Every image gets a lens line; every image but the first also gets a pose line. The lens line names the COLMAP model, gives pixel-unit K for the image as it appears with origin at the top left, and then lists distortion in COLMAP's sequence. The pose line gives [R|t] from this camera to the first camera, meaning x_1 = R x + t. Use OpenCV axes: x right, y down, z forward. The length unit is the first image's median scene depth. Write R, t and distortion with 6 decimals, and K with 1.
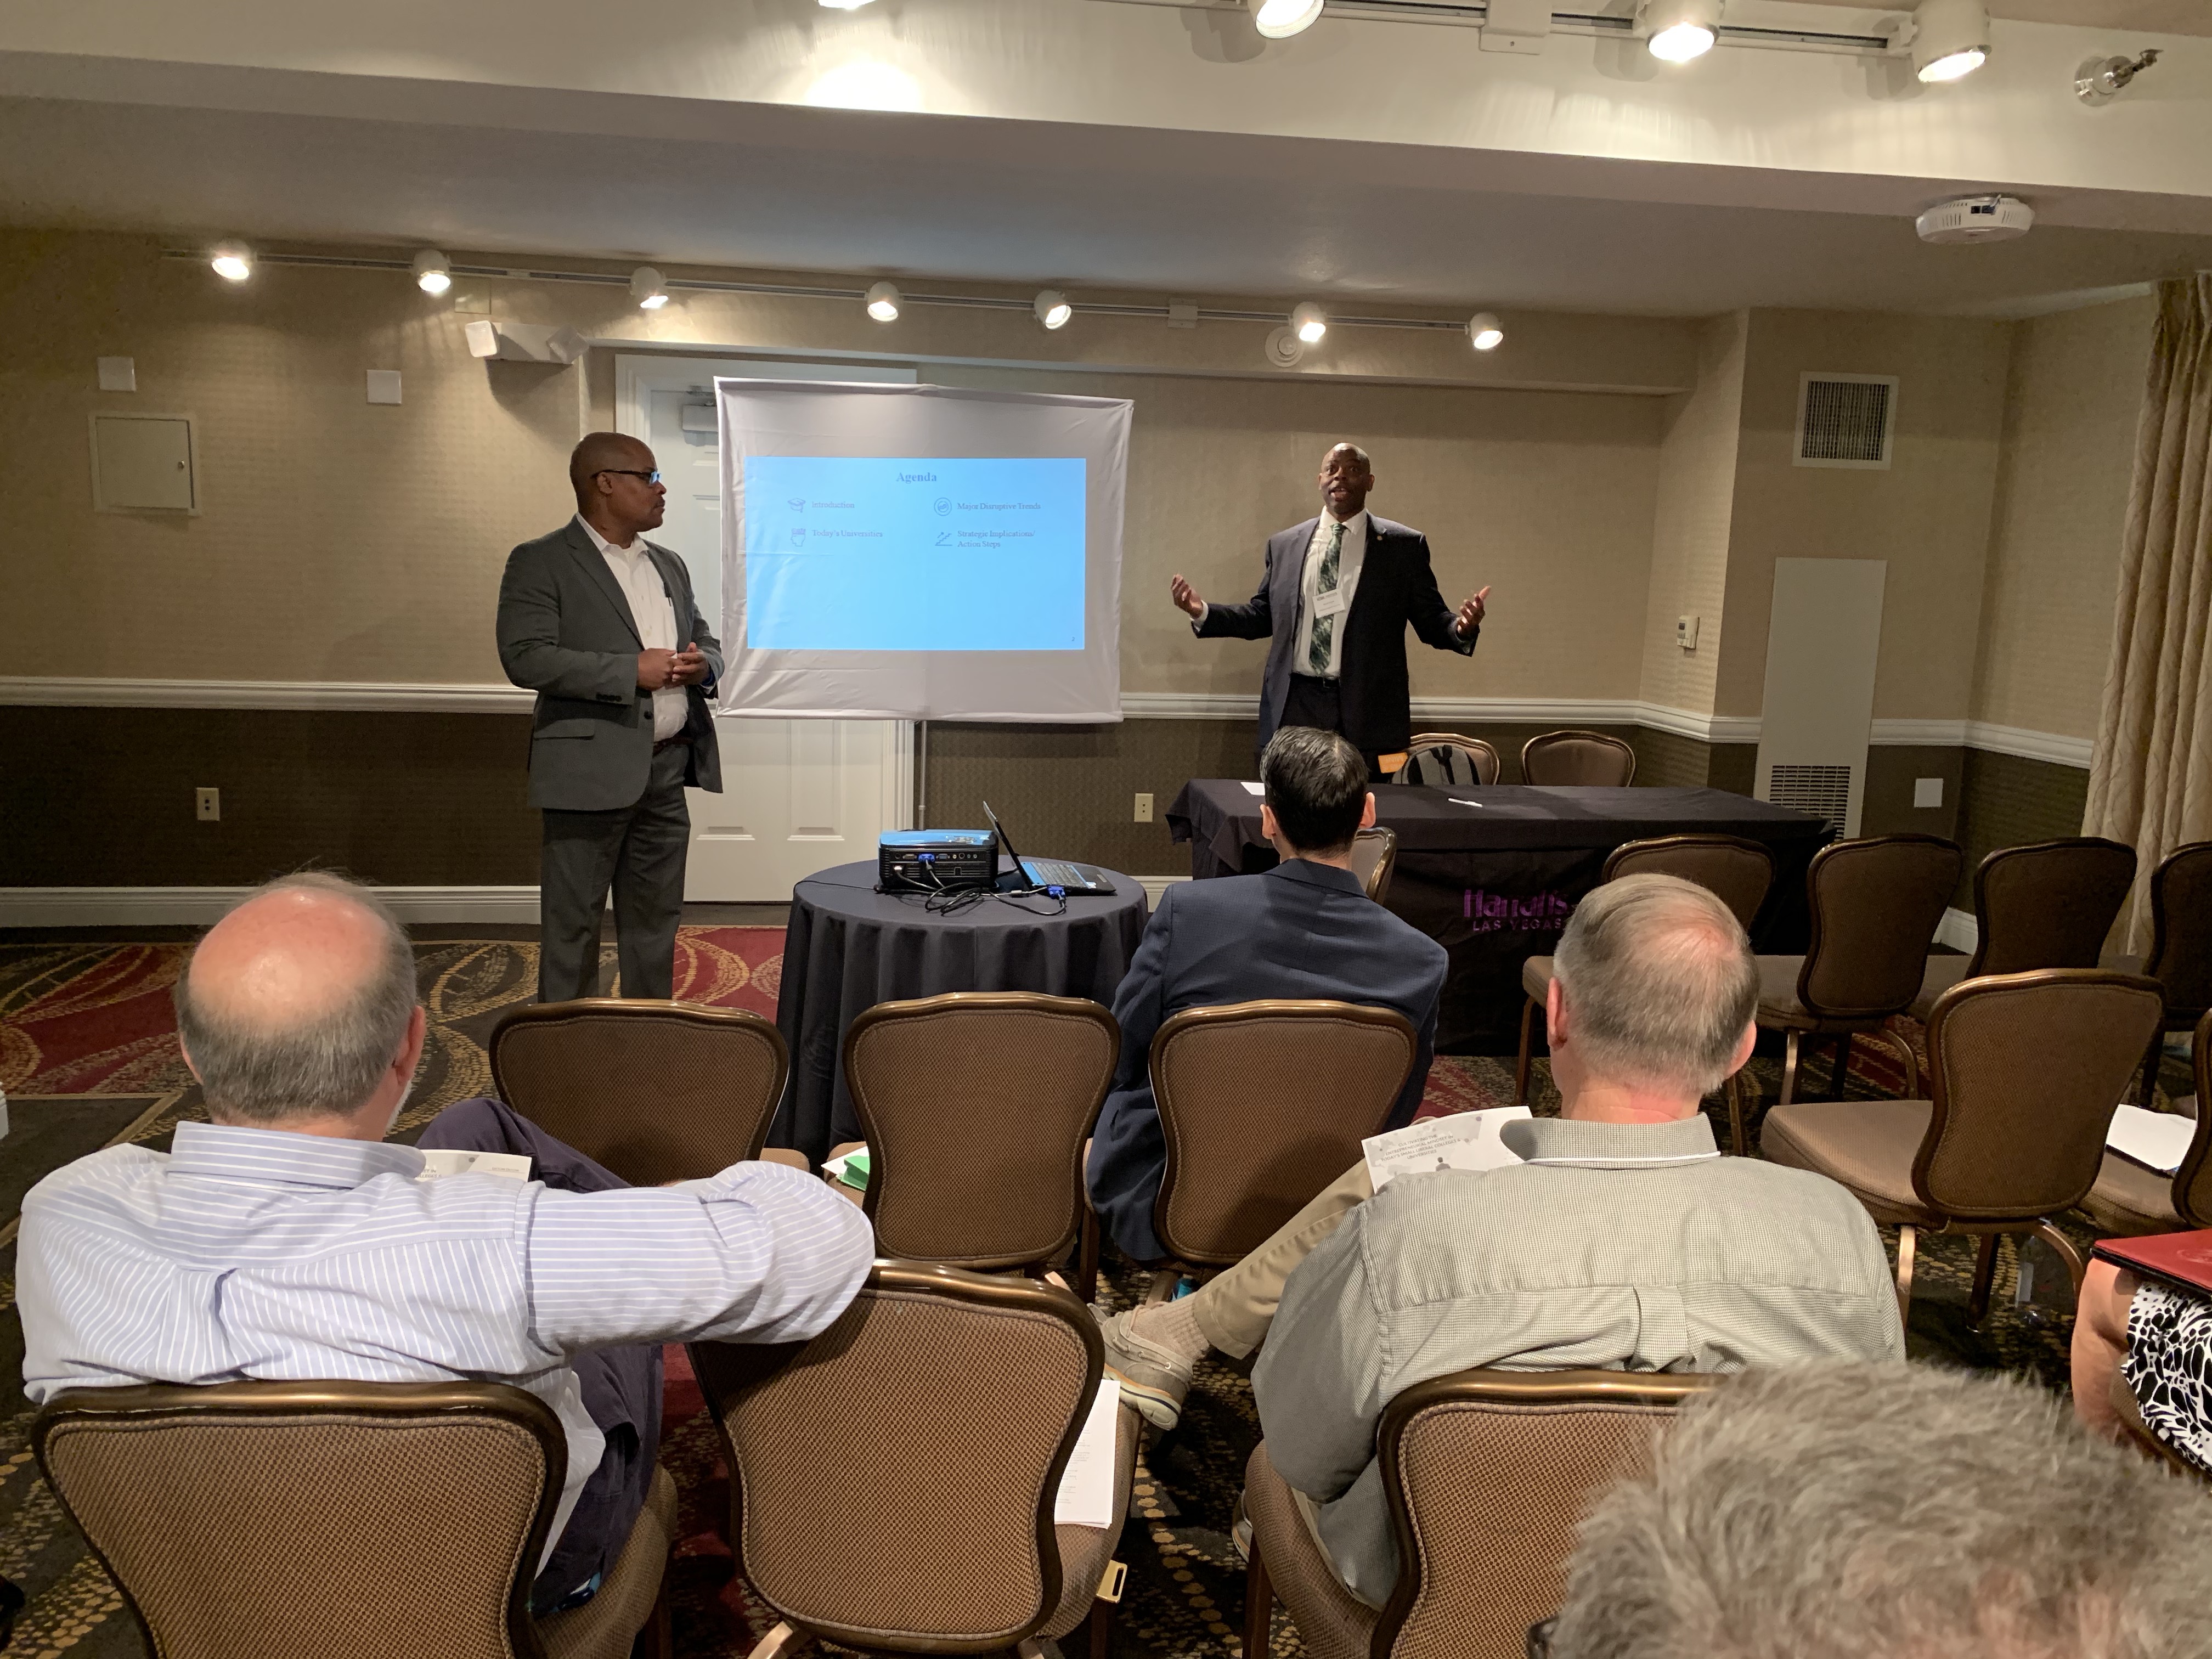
lens RADIAL K [[1710.1, 0, 1106.0], [0, 1710.1, 829.5], [0, 0, 1]] dist [0.012074, -0.012162]
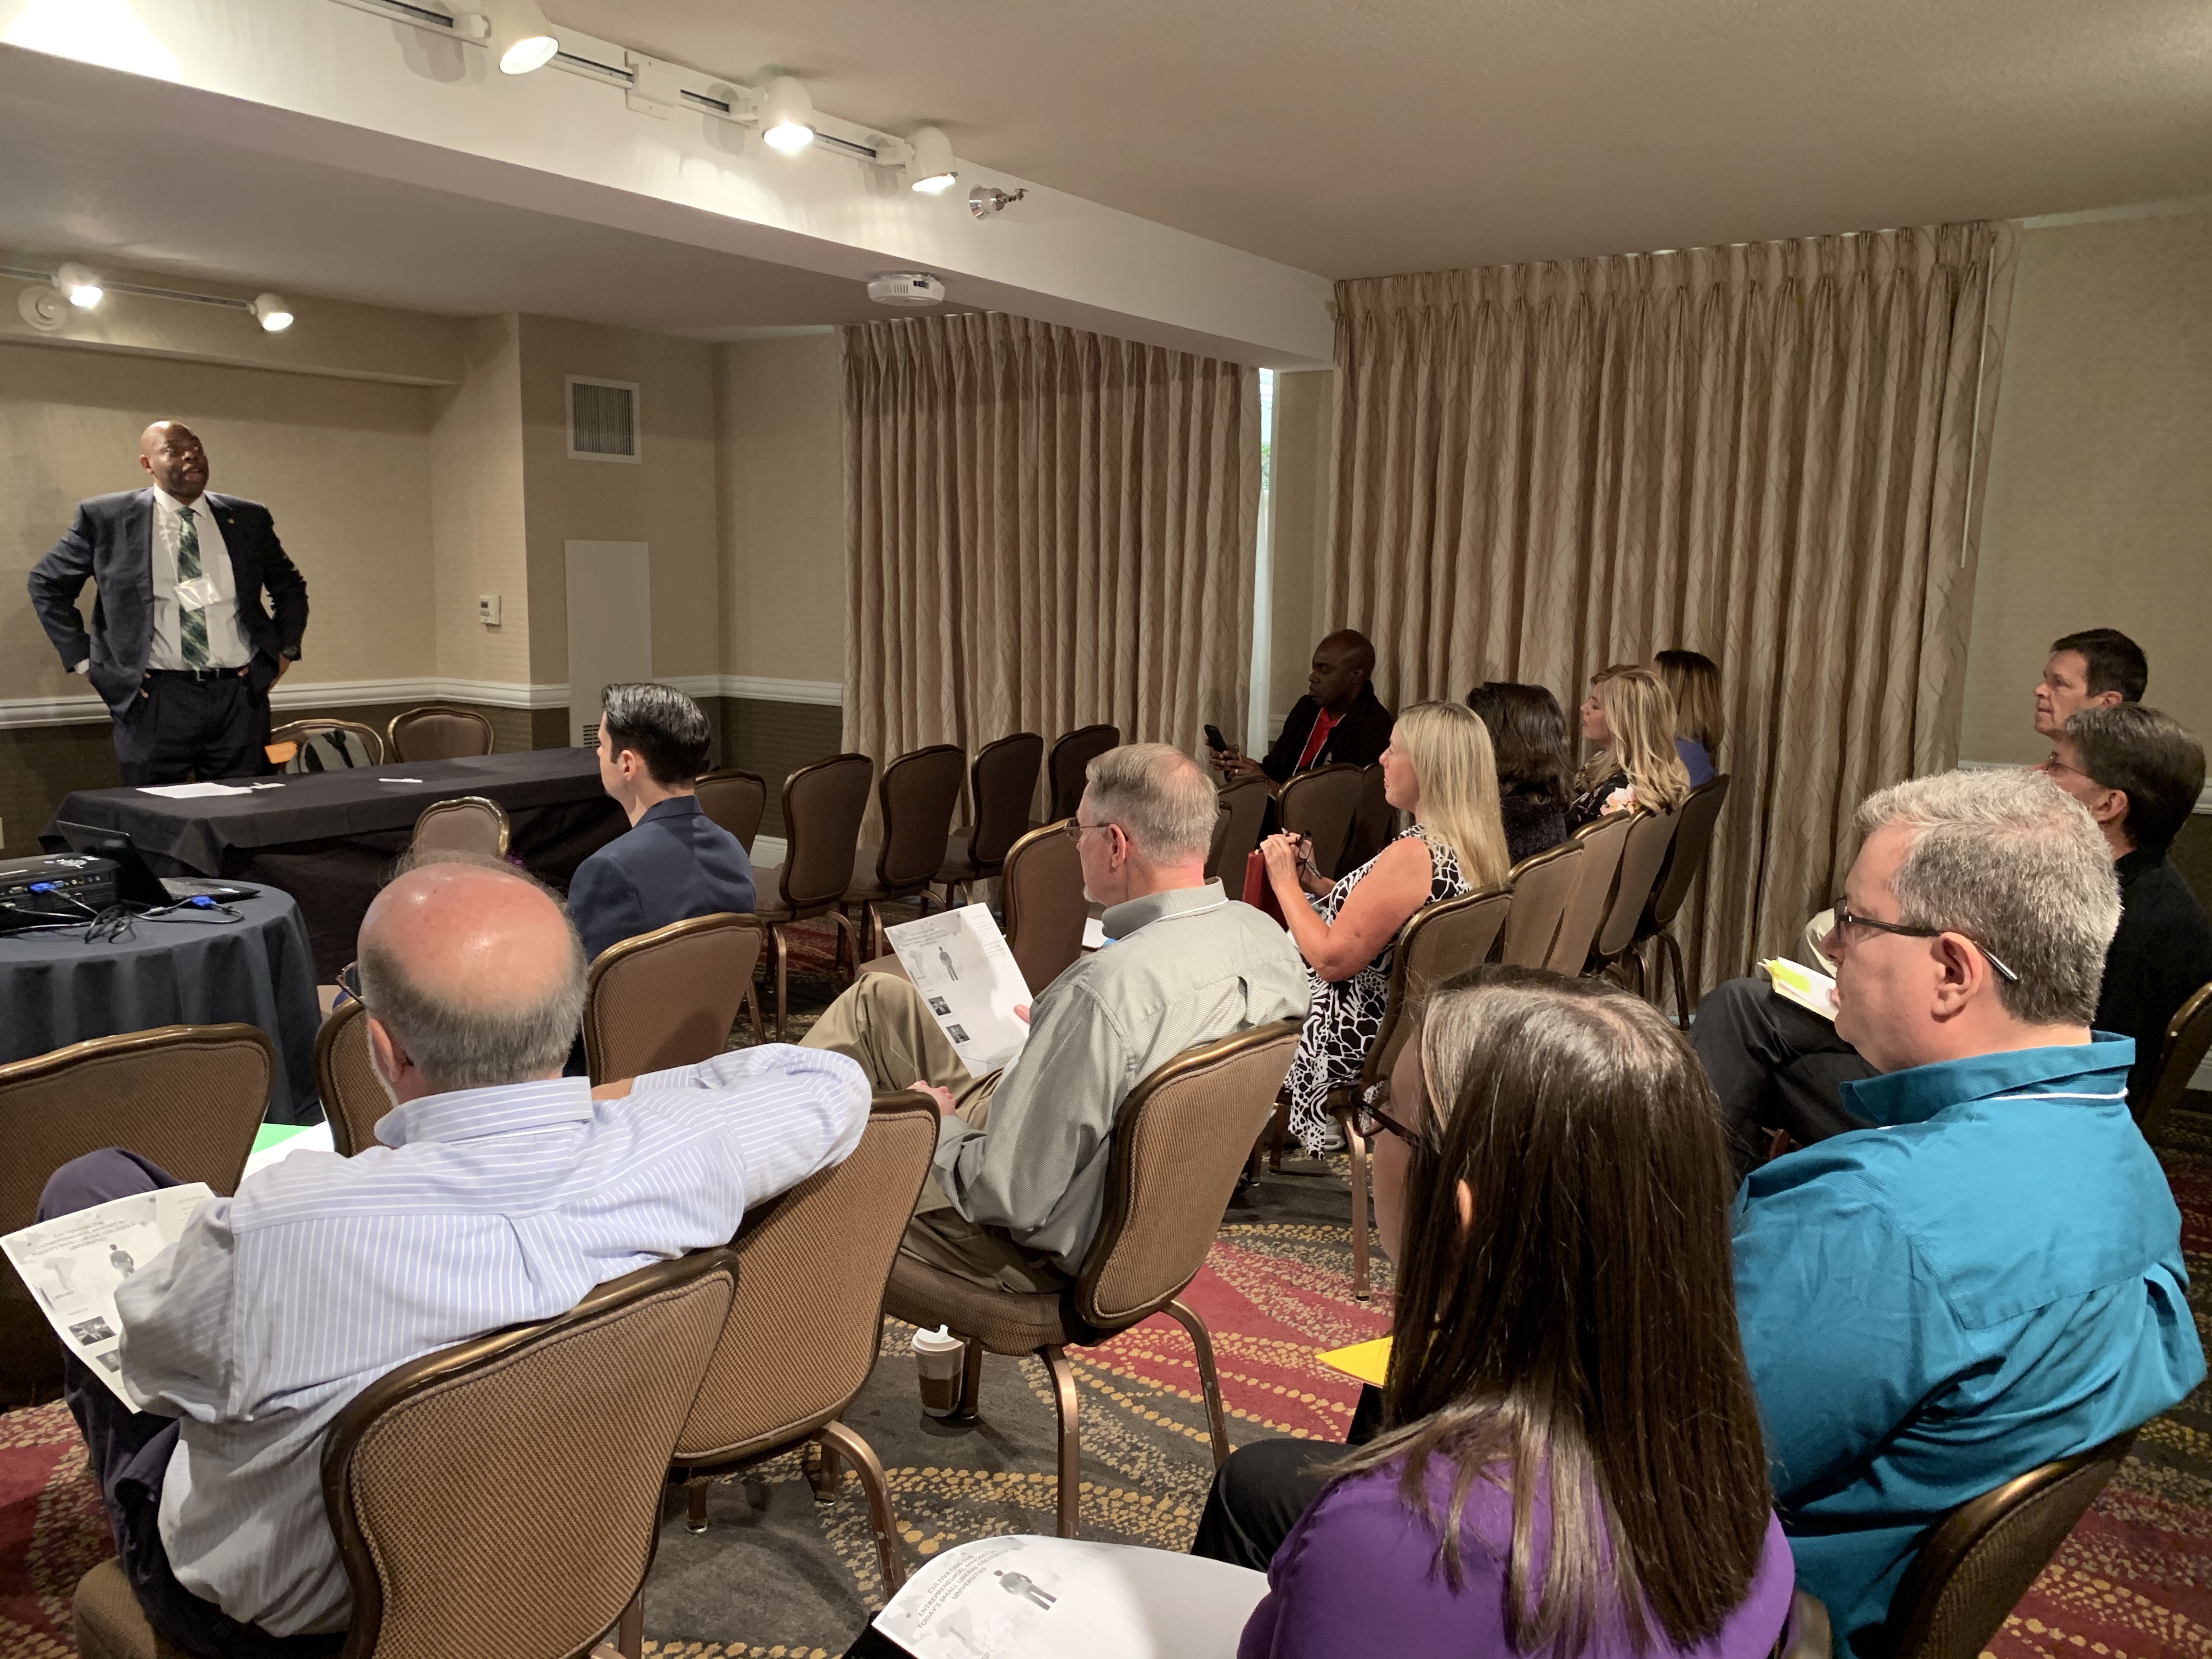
lens RADIAL K [[1710.1, 0, 1106.0], [0, 1710.1, 829.5], [0, 0, 1]] dist [0.012074, -0.012162]
pose [[0.666824, -0.131449, 0.733530, -0.224665], [0.124104, 0.990163, 0.064619, -0.000245], [-0.734809, 0.047945, 0.676578, -0.005716]]
